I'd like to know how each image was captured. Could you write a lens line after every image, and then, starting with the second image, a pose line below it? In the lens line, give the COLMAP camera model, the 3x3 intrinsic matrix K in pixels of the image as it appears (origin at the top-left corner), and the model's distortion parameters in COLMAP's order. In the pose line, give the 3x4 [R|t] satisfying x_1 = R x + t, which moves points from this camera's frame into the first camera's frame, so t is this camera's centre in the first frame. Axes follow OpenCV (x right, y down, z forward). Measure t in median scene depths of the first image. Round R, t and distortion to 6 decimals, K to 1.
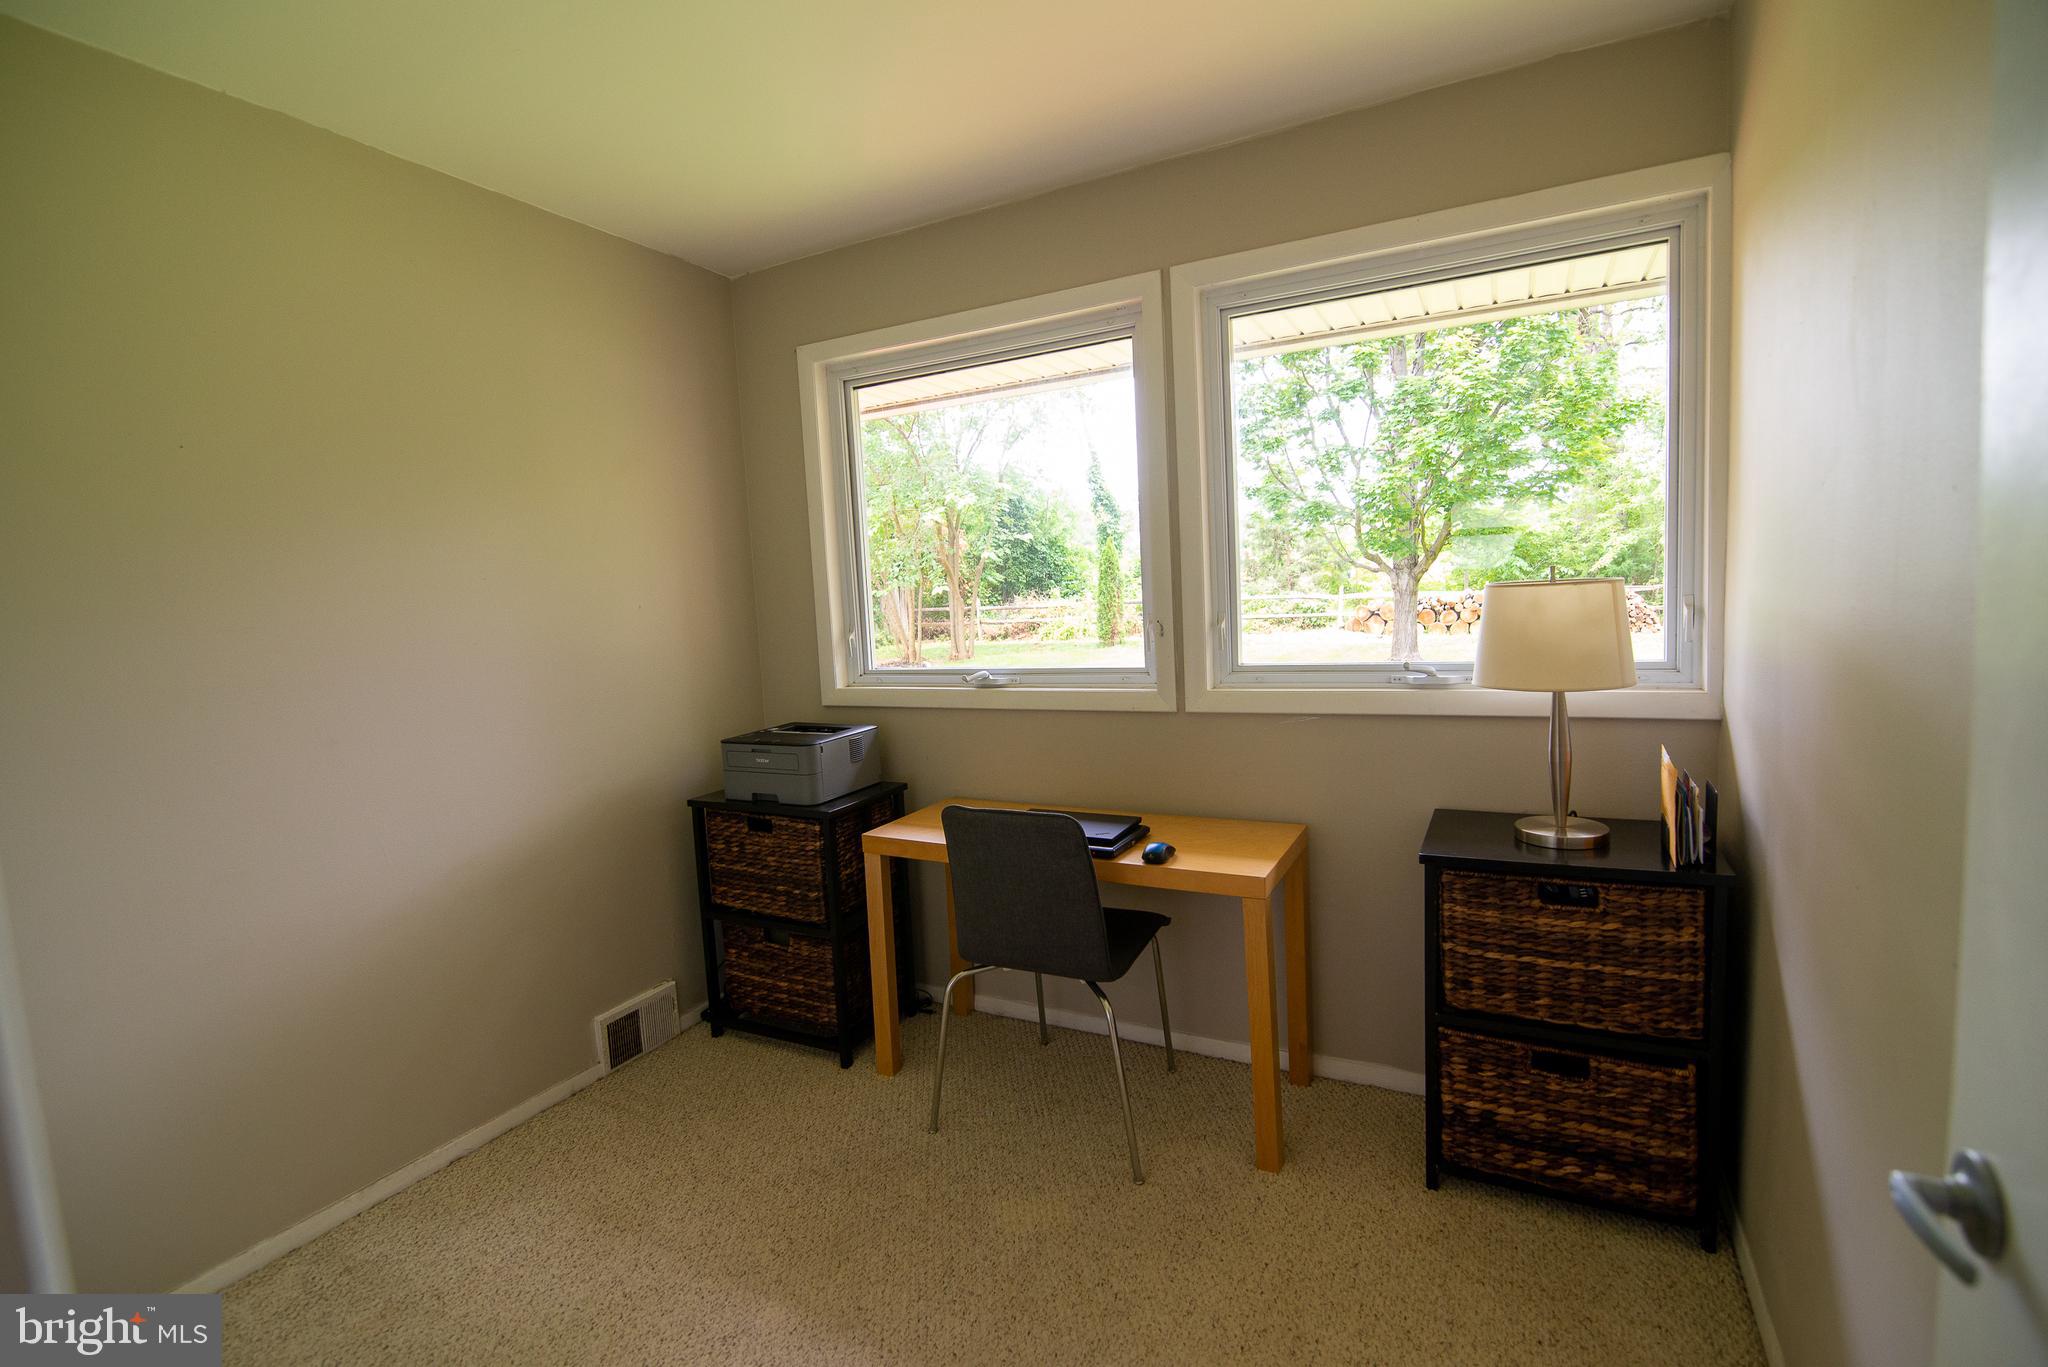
lens RADIAL K [[937.2, 0, 1027.0], [0, 937.2, 679.2], [0, 0, 1]] dist [-0.012501, -0.001189]
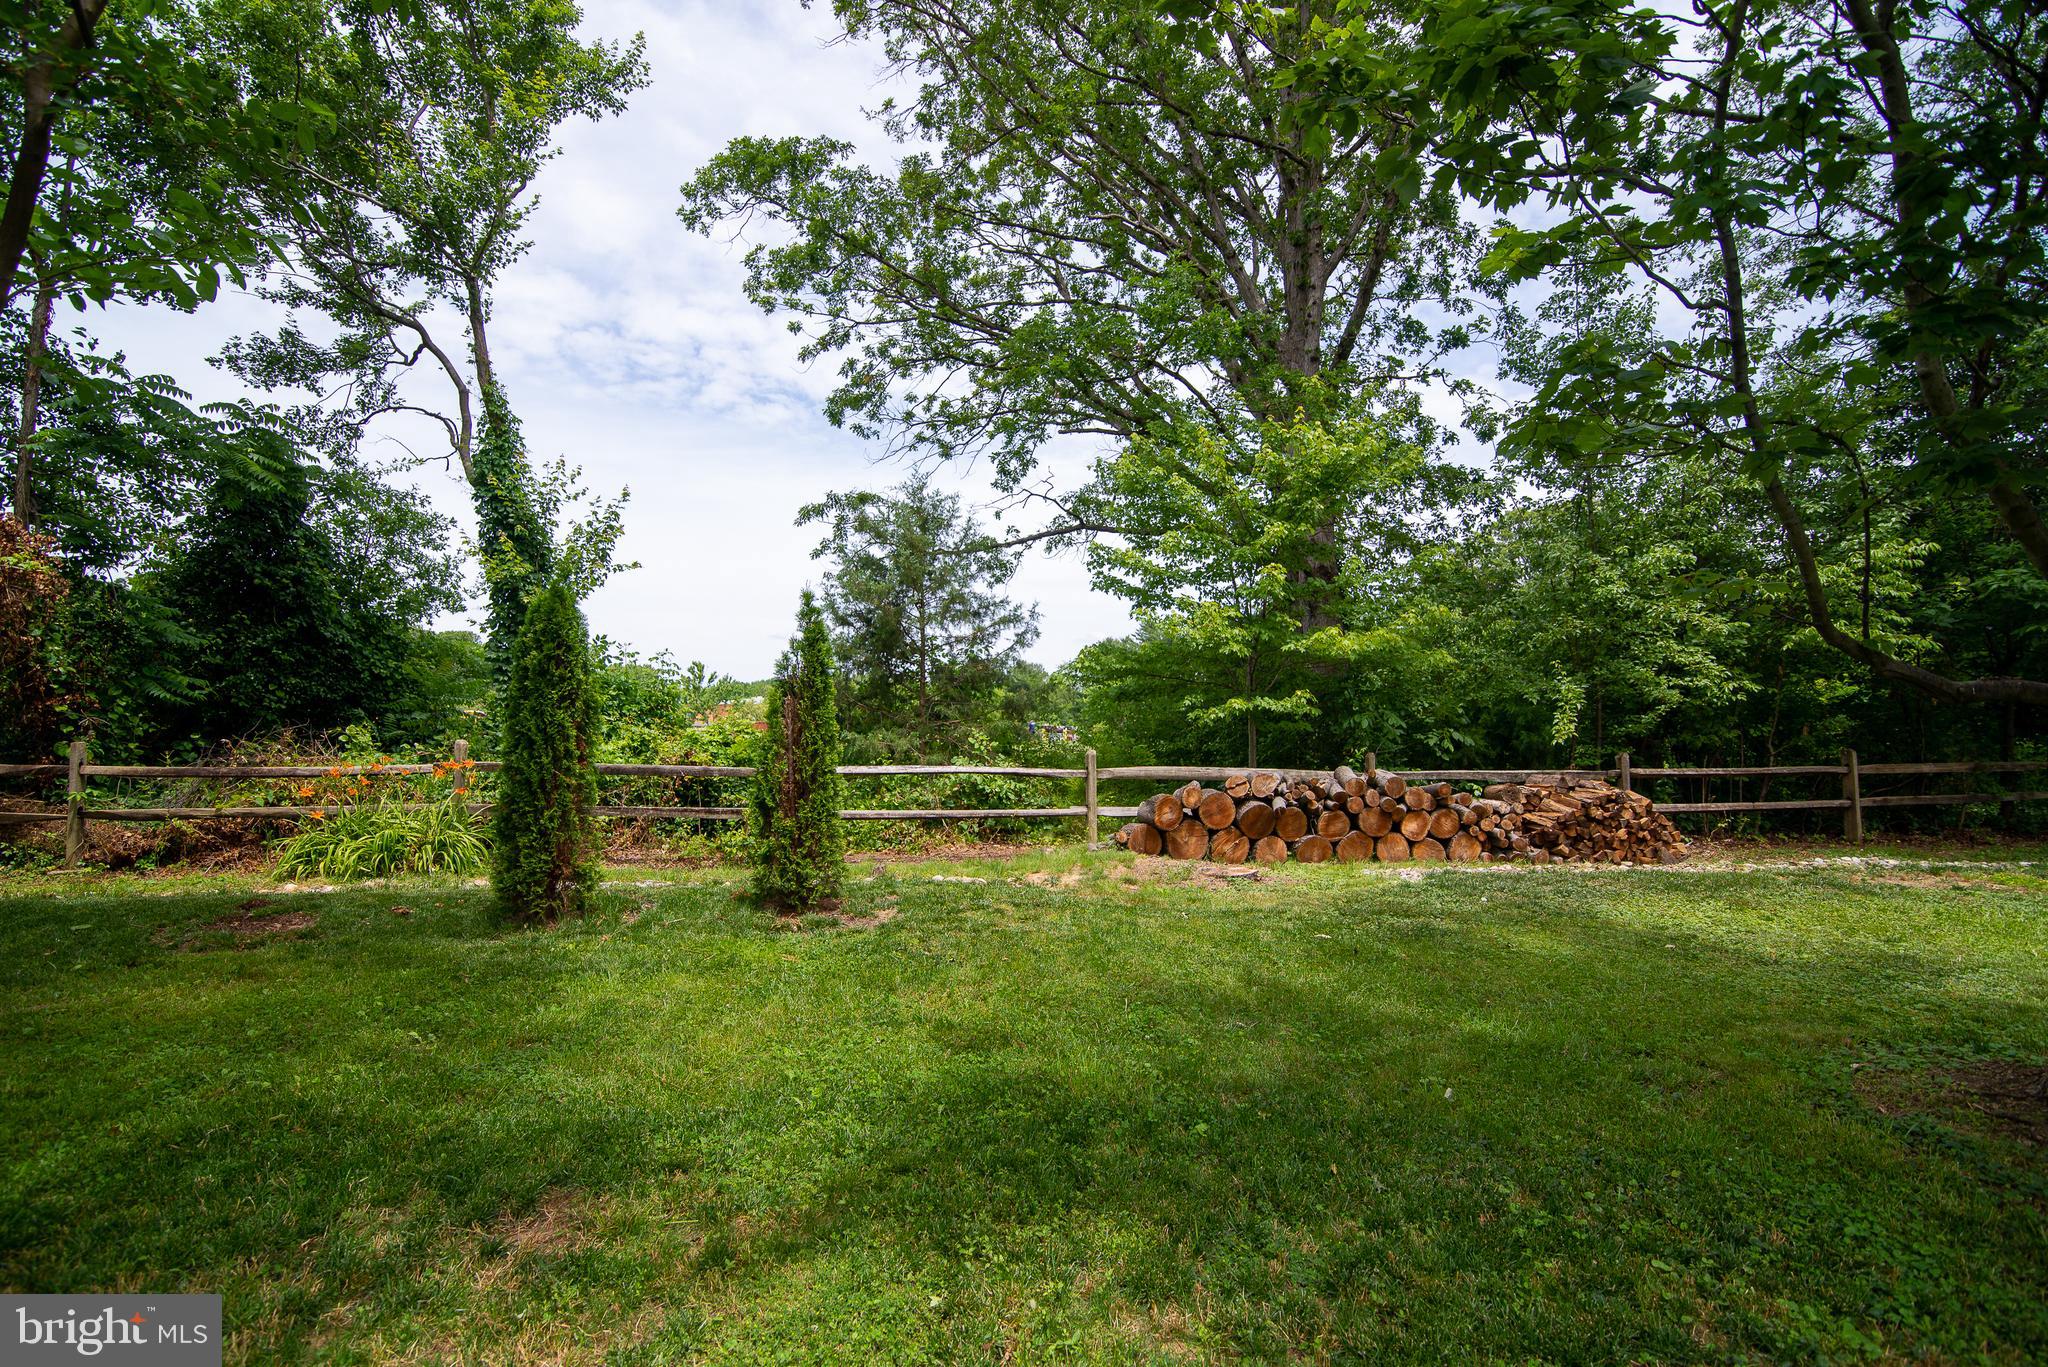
lens RADIAL K [[937.2, 0, 1023.0], [0, 937.2, 676.8], [0, 0, 1]] dist [-0.012501, -0.001189]
pose [[0.810110, 0.090651, 0.579227, 0.028189], [0.015682, 0.984270, -0.175973, -0.047167], [-0.586068, 0.151641, 0.795946, 0.557488]]
